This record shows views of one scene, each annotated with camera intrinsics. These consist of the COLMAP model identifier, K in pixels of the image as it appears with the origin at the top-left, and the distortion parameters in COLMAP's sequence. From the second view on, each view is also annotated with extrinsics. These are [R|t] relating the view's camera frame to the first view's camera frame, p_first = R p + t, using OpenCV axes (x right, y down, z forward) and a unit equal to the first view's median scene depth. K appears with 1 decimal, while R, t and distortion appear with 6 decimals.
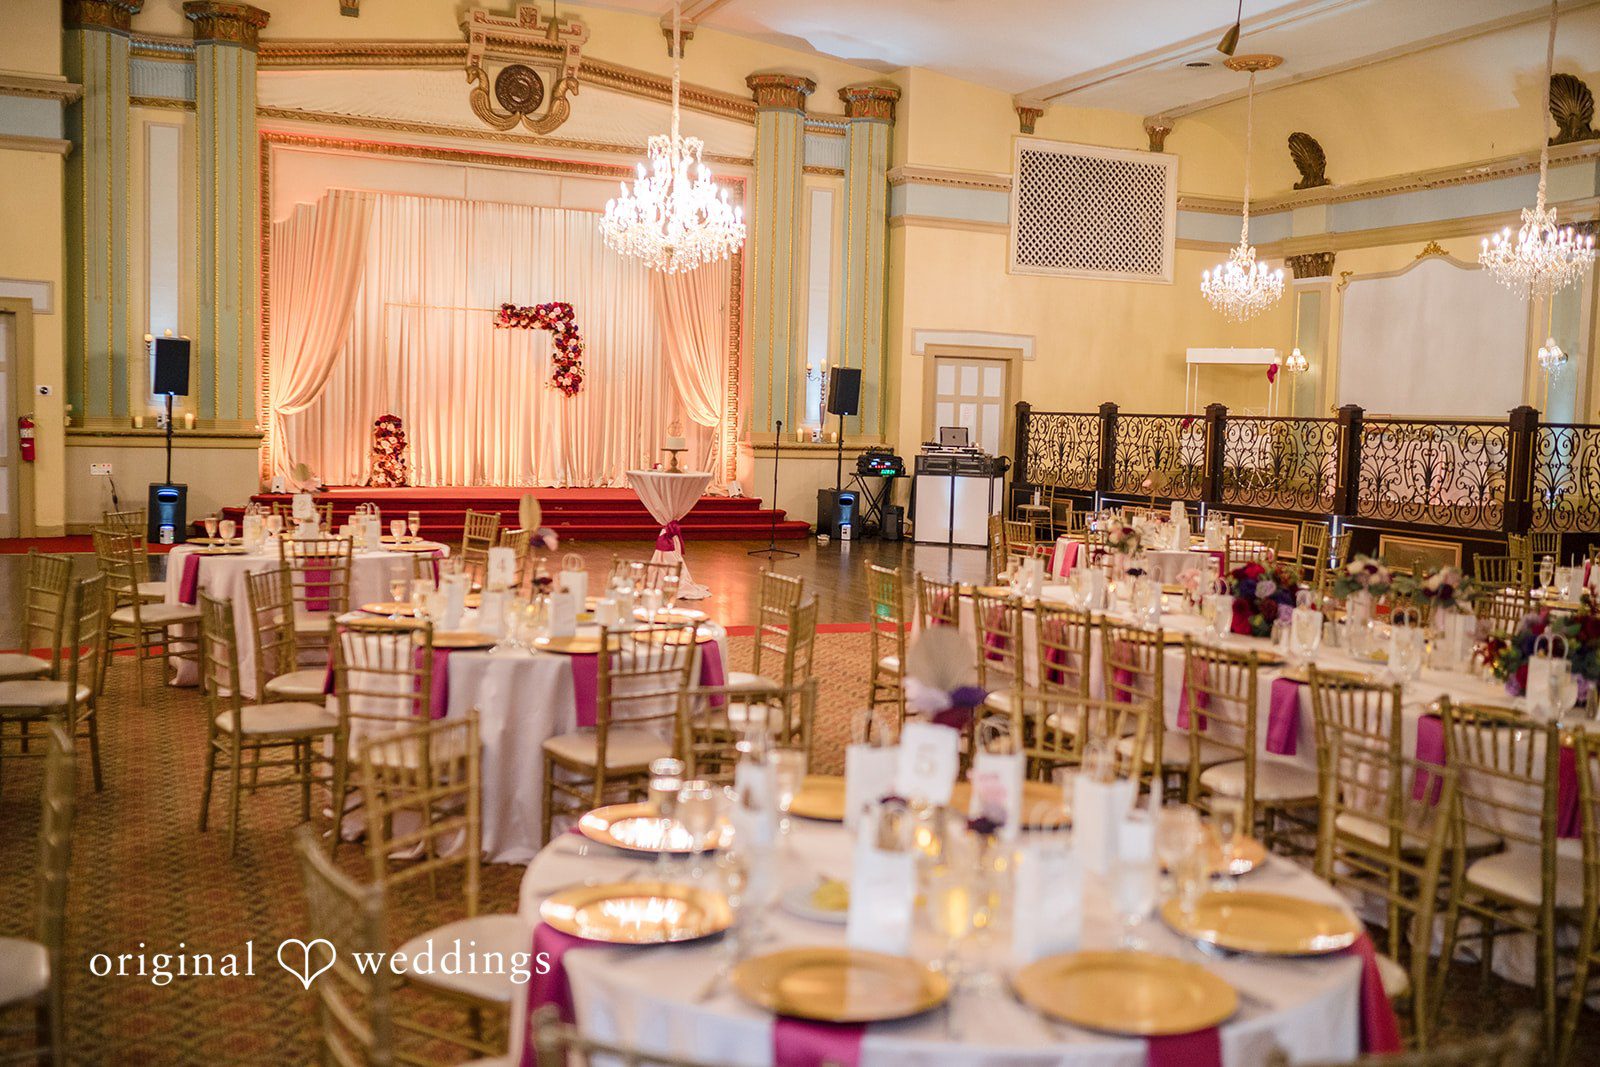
lens RADIAL K [[1553.1, 0, 800.0], [0, 1553.1, 533.5], [0, 0, 1]] dist [-0.015908, -0.012723]
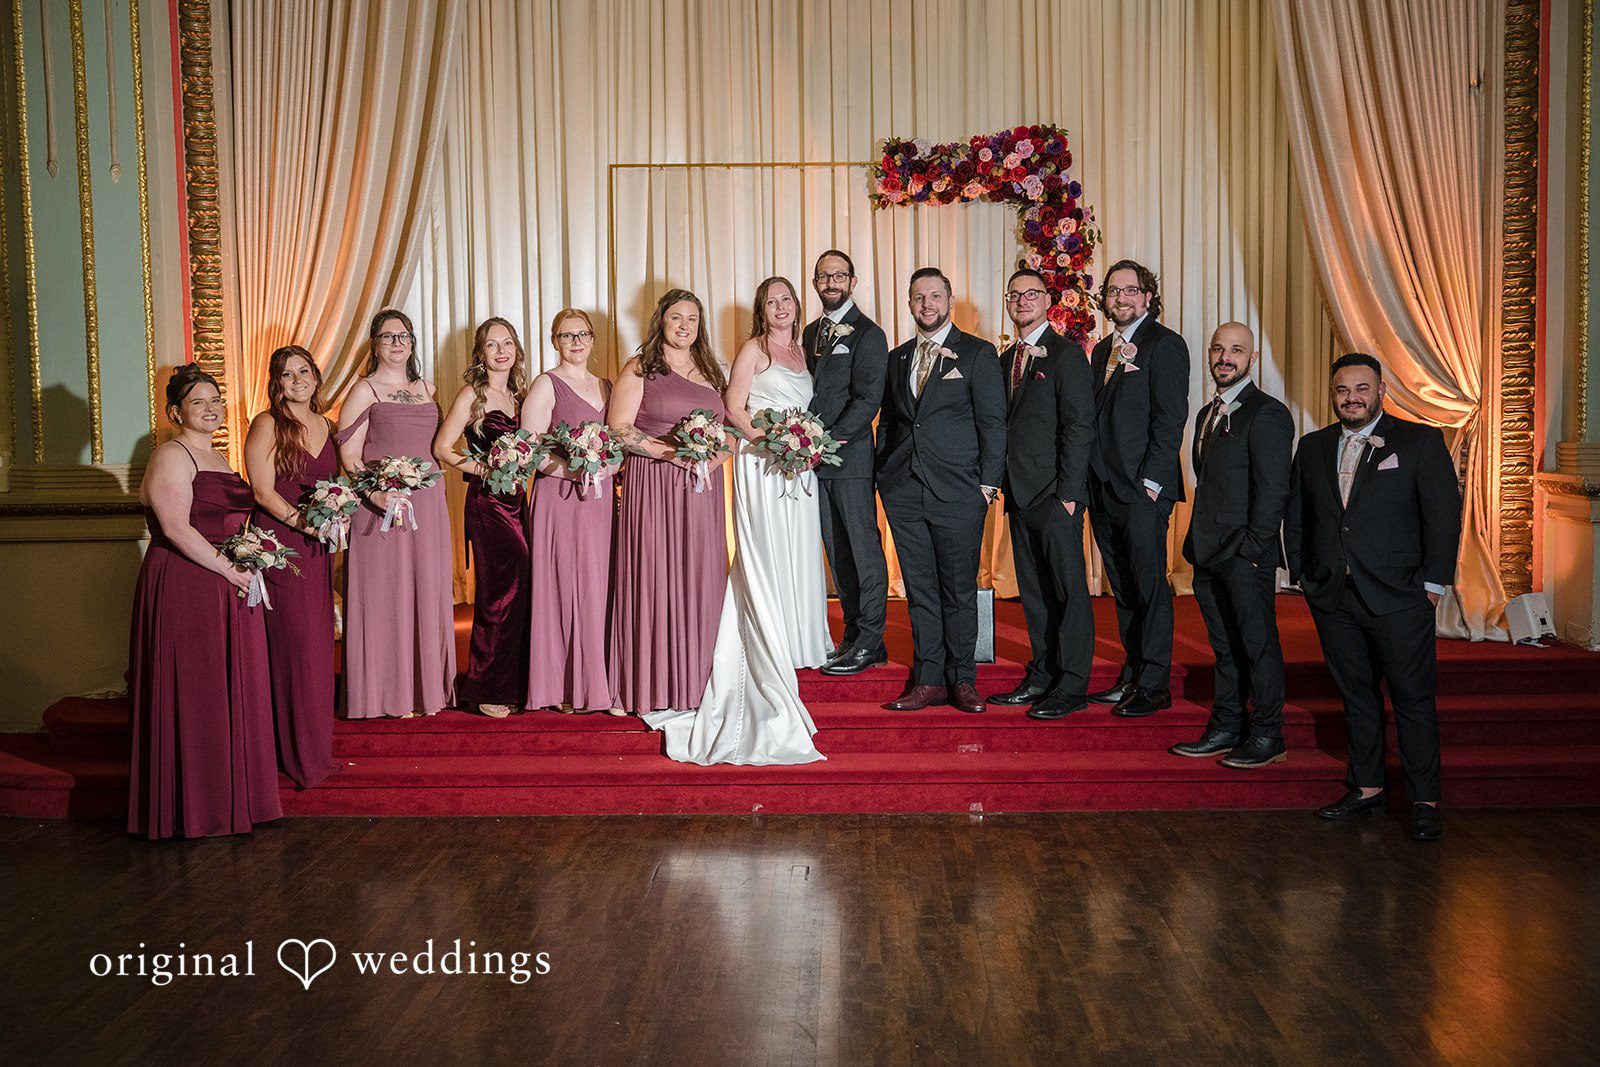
lens RADIAL K [[1713.0, 0, 807.1], [0, 1713.0, 542.6], [0, 0, 1]] dist [0.035031, -0.000212]
pose [[0.909292, -0.014827, -0.415895, -0.028209], [0.011745, 0.999881, -0.009969, -0.040983], [0.415993, 0.004181, 0.909358, 0.587856]]
